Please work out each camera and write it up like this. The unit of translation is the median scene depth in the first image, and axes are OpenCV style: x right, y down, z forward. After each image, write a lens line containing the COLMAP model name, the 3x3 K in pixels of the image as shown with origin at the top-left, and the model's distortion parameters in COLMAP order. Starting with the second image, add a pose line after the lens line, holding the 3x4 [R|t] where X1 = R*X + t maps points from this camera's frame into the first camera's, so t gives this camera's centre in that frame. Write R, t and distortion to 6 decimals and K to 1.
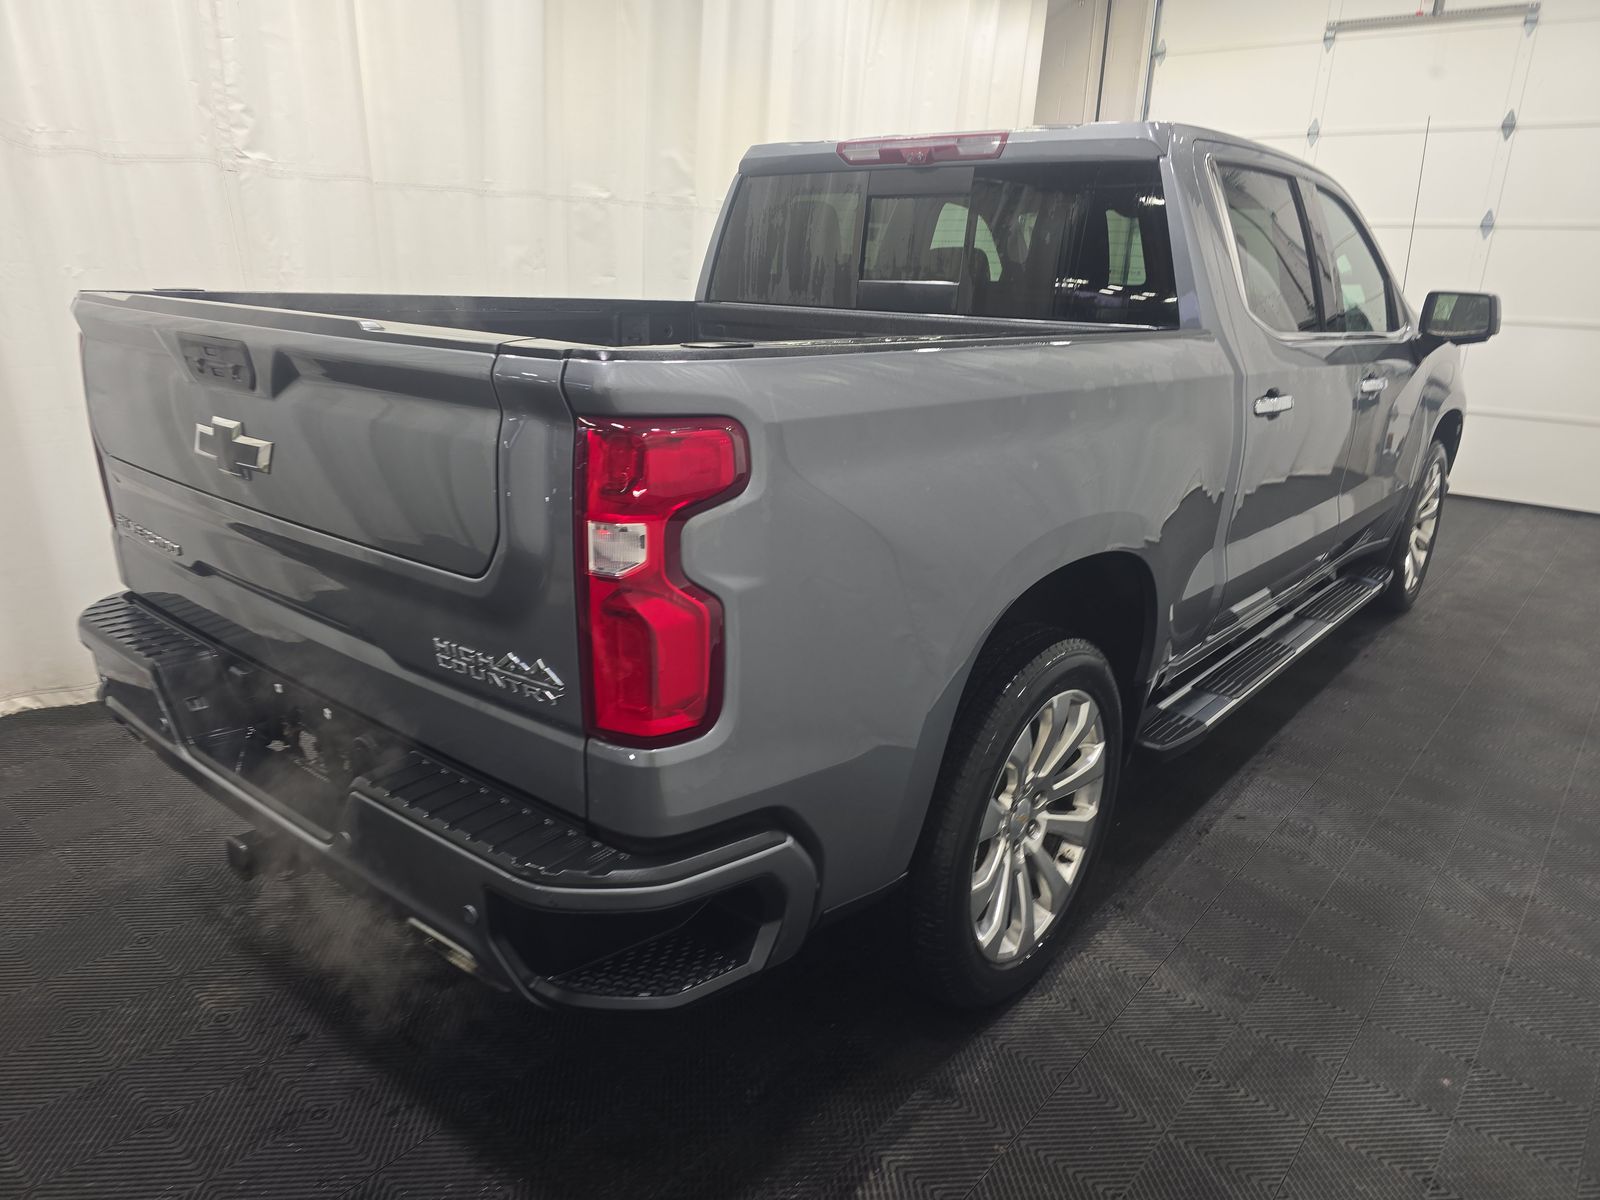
lens RADIAL K [[1070.2, 0, 800.0], [0, 1070.2, 600.0], [0, 0, 1]] dist [0.011715, 0.004885]
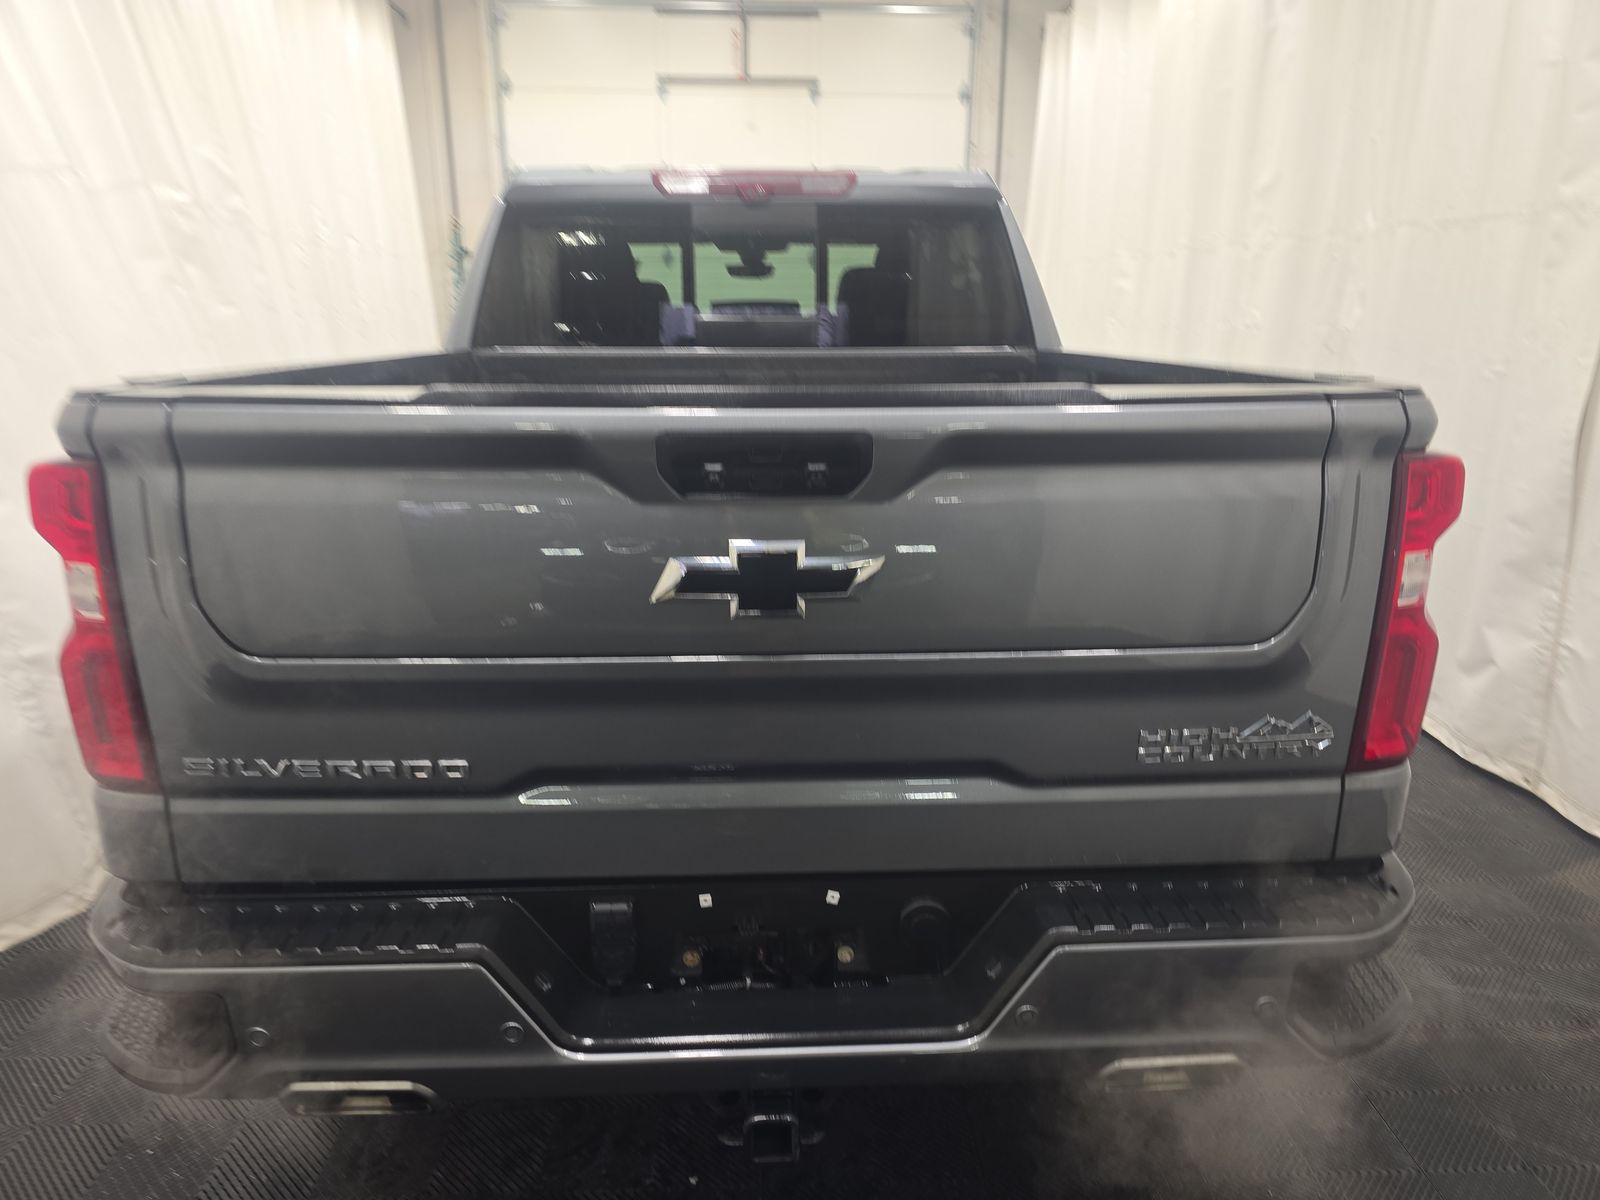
lens RADIAL K [[1077.0, 0, 807.3], [0, 1077.0, 605.8], [0, 0, 1]] dist [0.053693, -0.062583]
pose [[0.752826, -0.206966, 0.624835, -0.563390], [0.221142, 0.973629, 0.056058, -0.092368], [-0.619960, 0.095975, 0.778742, 0.243859]]
